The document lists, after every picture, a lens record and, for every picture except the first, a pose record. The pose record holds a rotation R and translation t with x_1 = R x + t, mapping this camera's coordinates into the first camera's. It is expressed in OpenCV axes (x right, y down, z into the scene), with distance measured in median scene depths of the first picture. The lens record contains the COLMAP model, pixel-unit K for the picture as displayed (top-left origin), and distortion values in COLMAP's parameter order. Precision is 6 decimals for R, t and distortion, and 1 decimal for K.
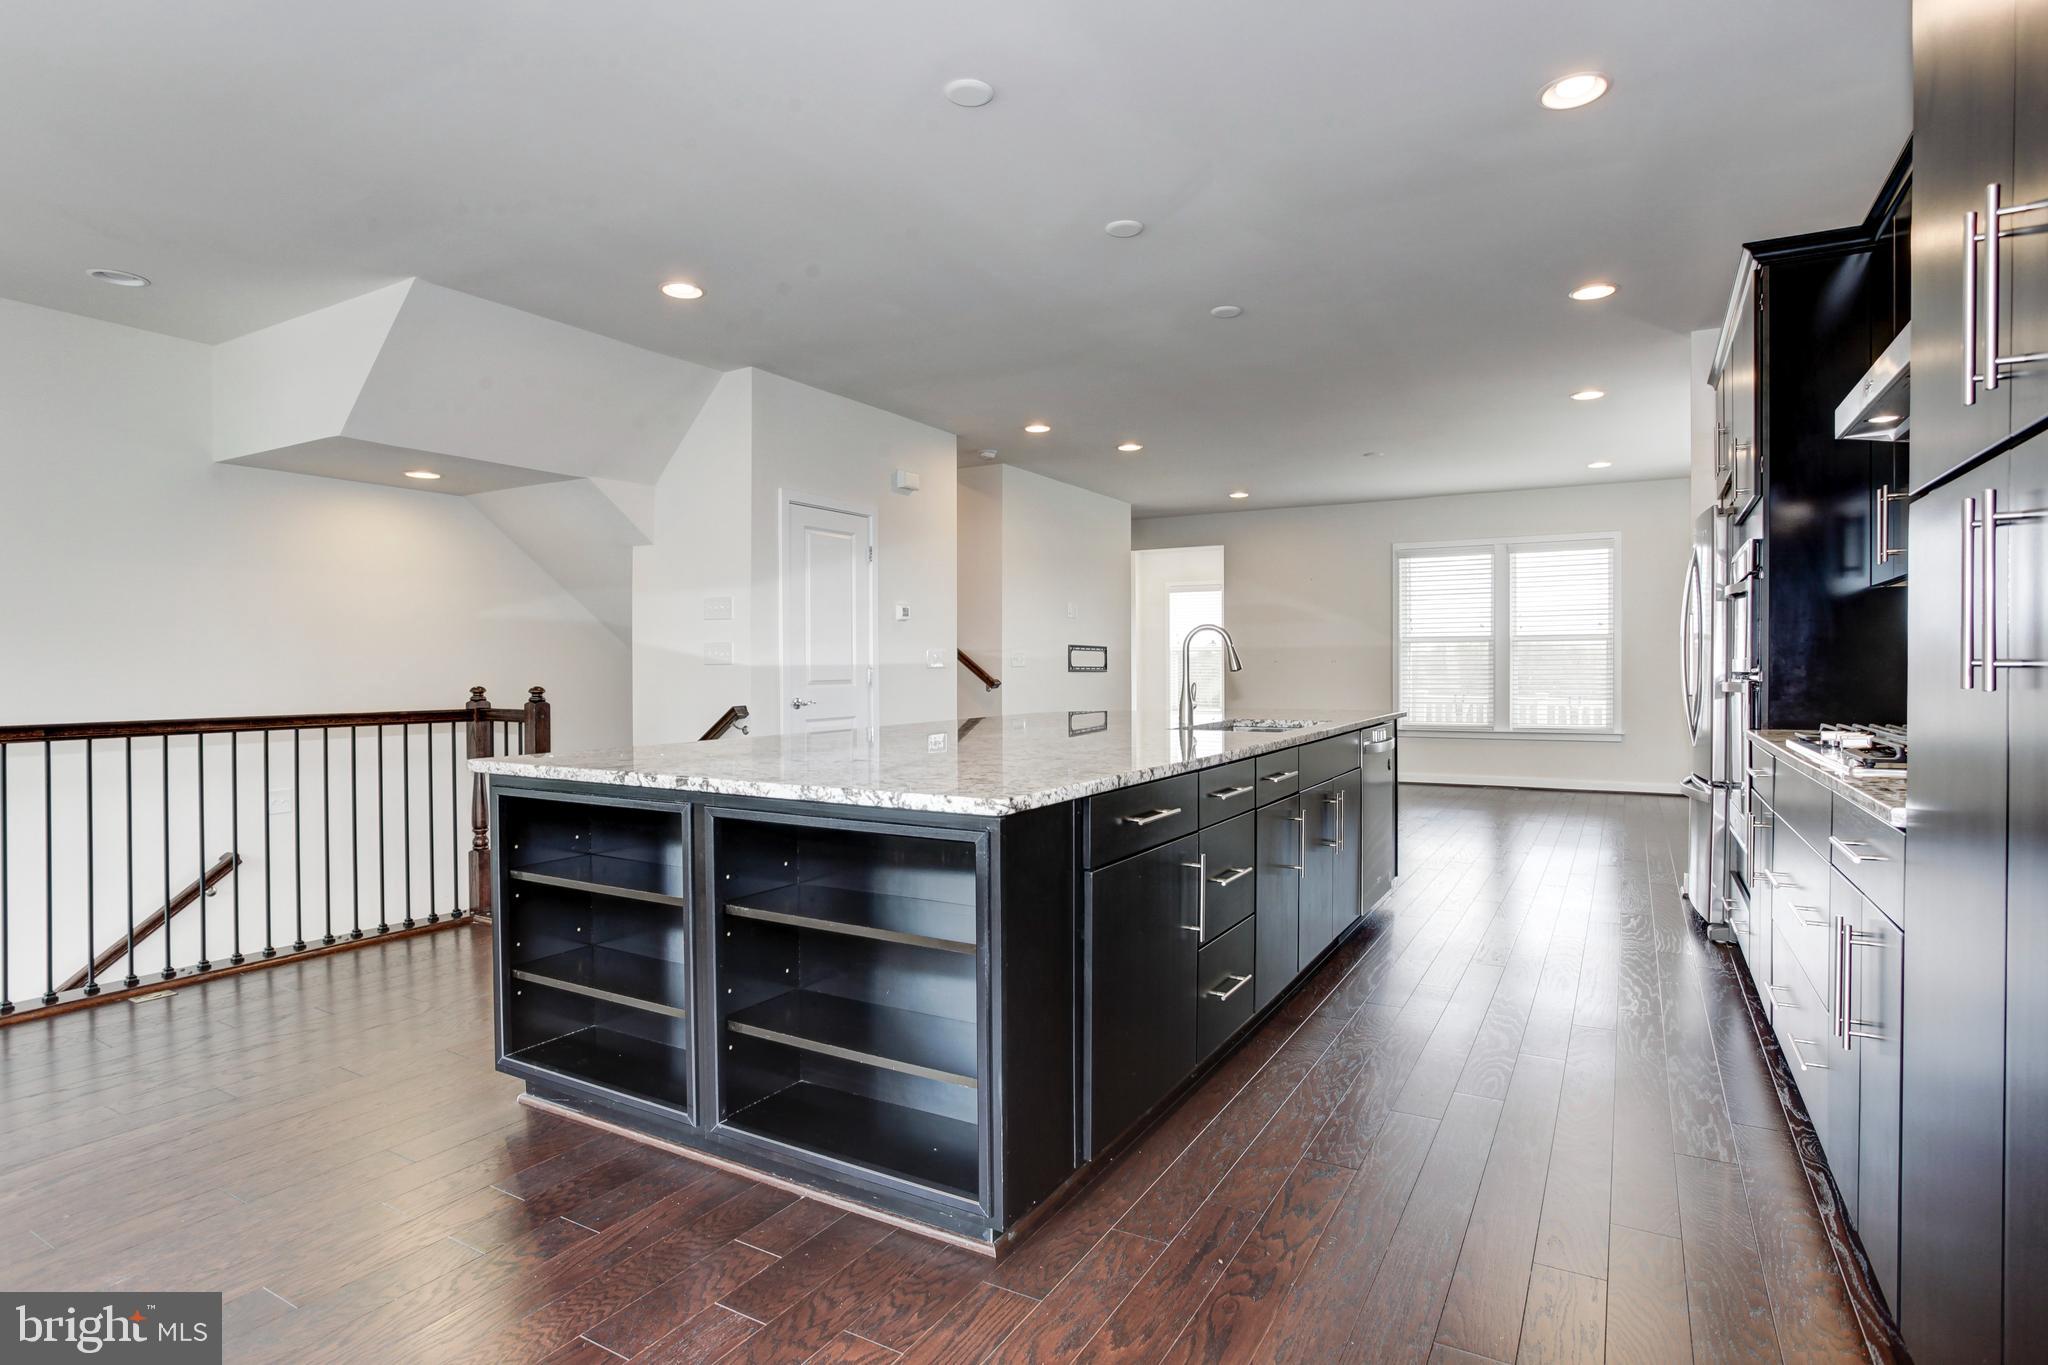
lens RADIAL K [[1077.8, 0, 982.9], [0, 1077.8, 674.1], [0, 0, 1]] dist [-0.061303, 0.027198]
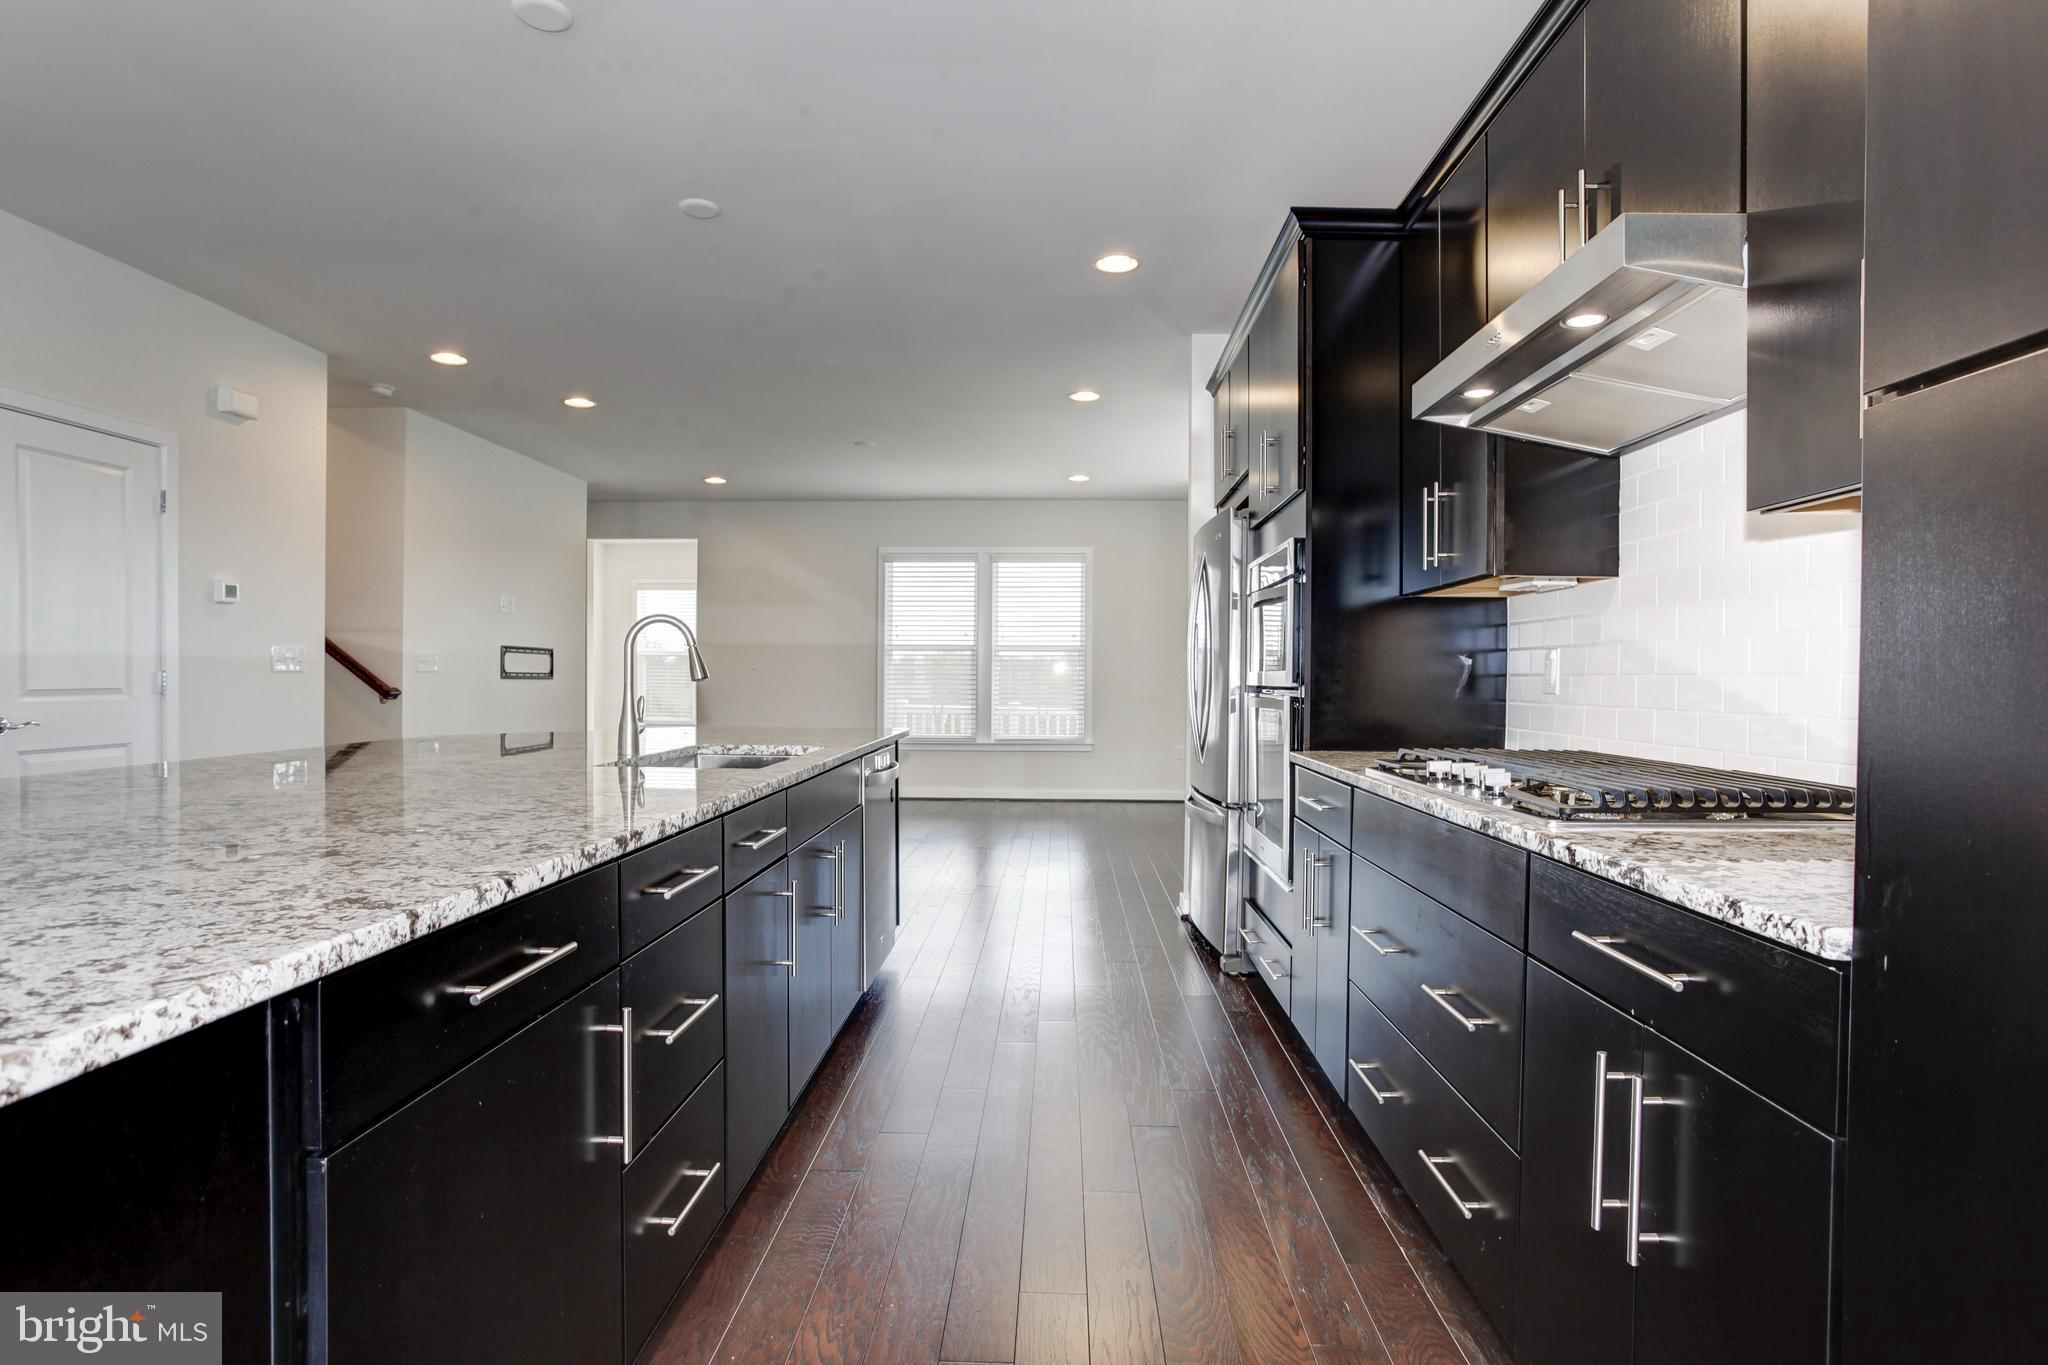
lens RADIAL K [[1057.8, 0, 1027.7], [0, 1057.8, 672.8], [0, 0, 1]] dist [-0.057095, 0.025725]
pose [[0.867096, 0.011059, 0.498018, 0.066319], [-0.006565, 0.999920, -0.010775, -0.001701], [-0.498097, 0.006074, 0.867100, 0.247550]]
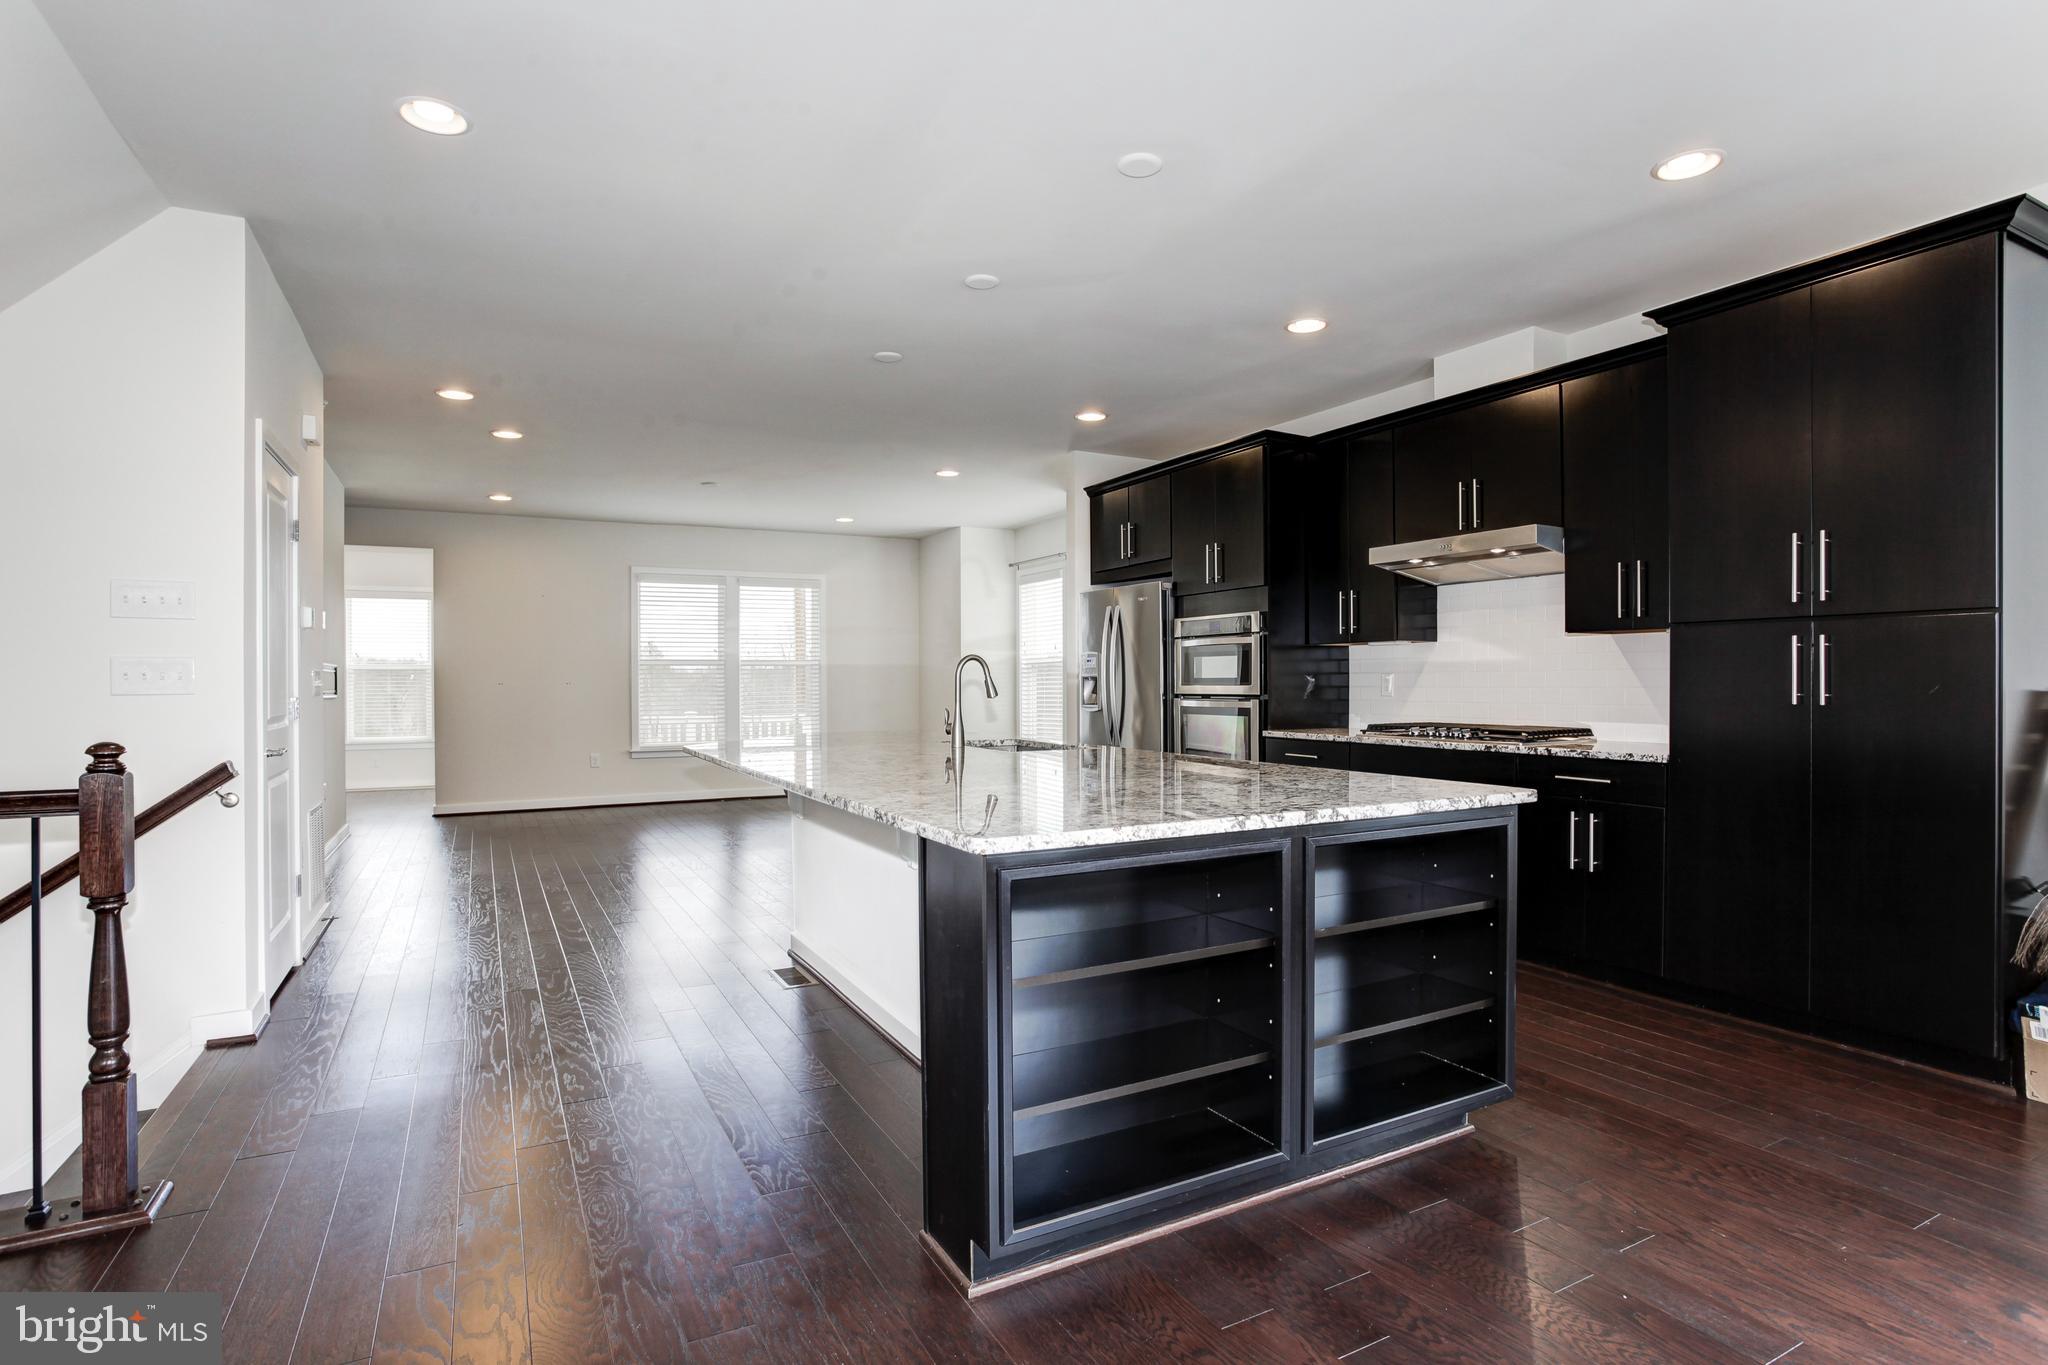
lens RADIAL K [[1095.5, 0, 1024.0], [0, 1095.5, 682.5], [0, 0, 1]] dist [-0.083021, 0.028403]
pose [[0.473369, 0.001317, 0.880863, -0.673768], [0.006195, 0.999969, -0.004824, -0.010793], [-0.880842, 0.007741, 0.473346, 0.390825]]
